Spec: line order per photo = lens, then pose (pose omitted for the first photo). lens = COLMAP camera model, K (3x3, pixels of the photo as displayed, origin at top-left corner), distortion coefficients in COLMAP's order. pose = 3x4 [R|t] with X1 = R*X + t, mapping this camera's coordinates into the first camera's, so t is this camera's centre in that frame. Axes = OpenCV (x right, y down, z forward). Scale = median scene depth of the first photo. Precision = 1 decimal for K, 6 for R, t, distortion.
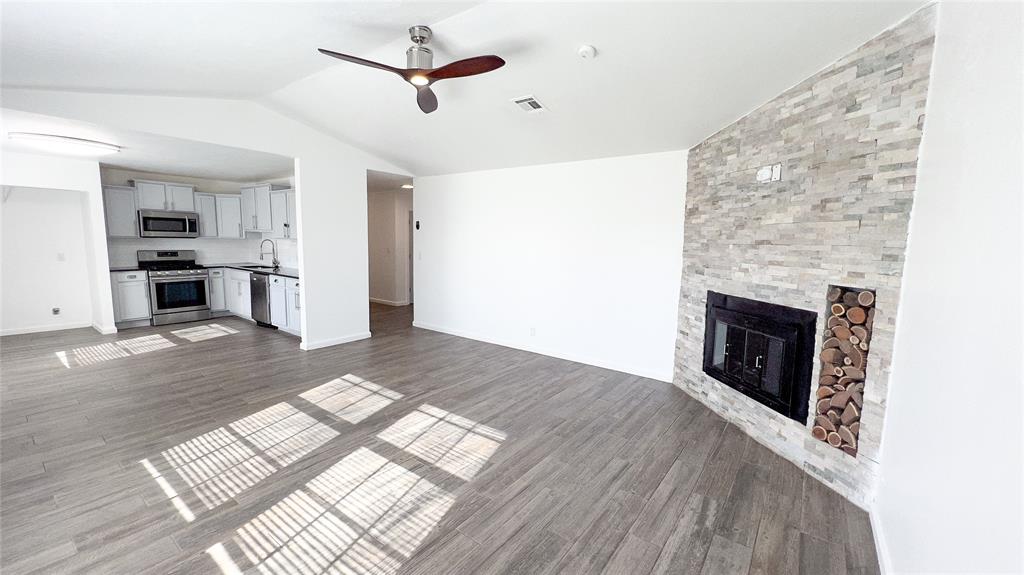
lens RADIAL K [[411.0, 0, 512.0], [0, 411.0, 287.5], [0, 0, 1]] dist [0.000548, 0.000120]
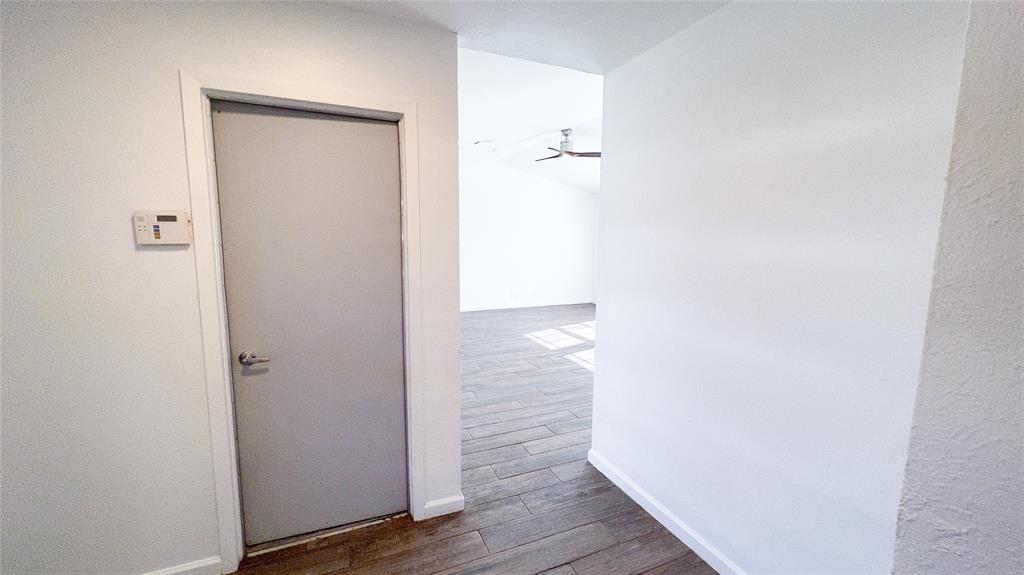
lens RADIAL K [[411.0, 0, 512.0], [0, 411.0, 287.5], [0, 0, 1]] dist [0.000548, 0.000120]
pose [[-0.872853, -0.089734, 0.479661, -0.852862], [0.029862, 0.971282, 0.236048, -0.312110], [-0.487068, 0.220359, -0.845107, 2.506929]]
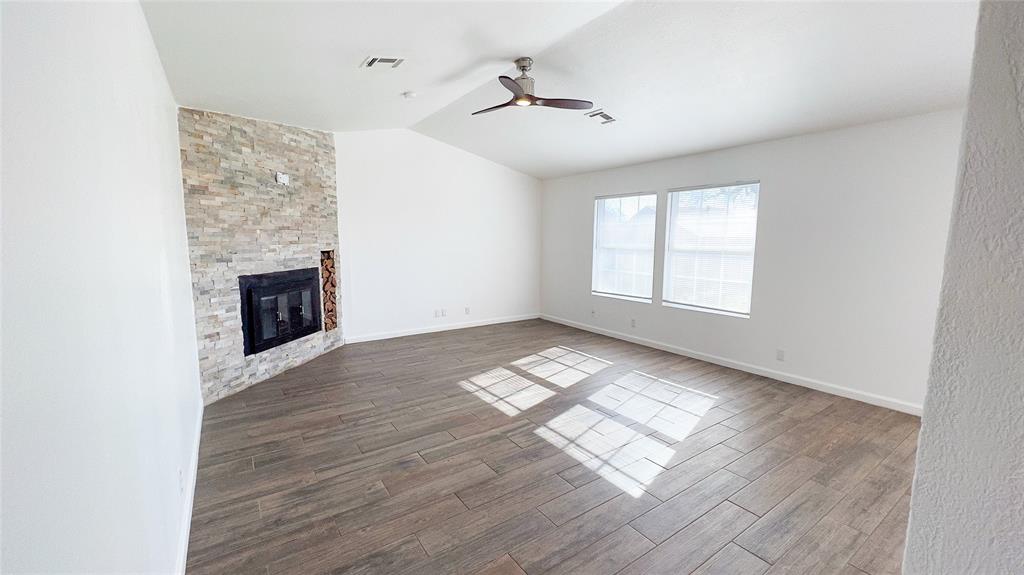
lens RADIAL K [[411.0, 0, 512.0], [0, 411.0, 287.5], [0, 0, 1]] dist [0.000548, 0.000120]
pose [[-0.949198, -0.065718, 0.307742, -0.521204], [0.009902, 0.971228, 0.237945, -0.223110], [-0.314524, 0.228904, -0.921237, 1.952264]]
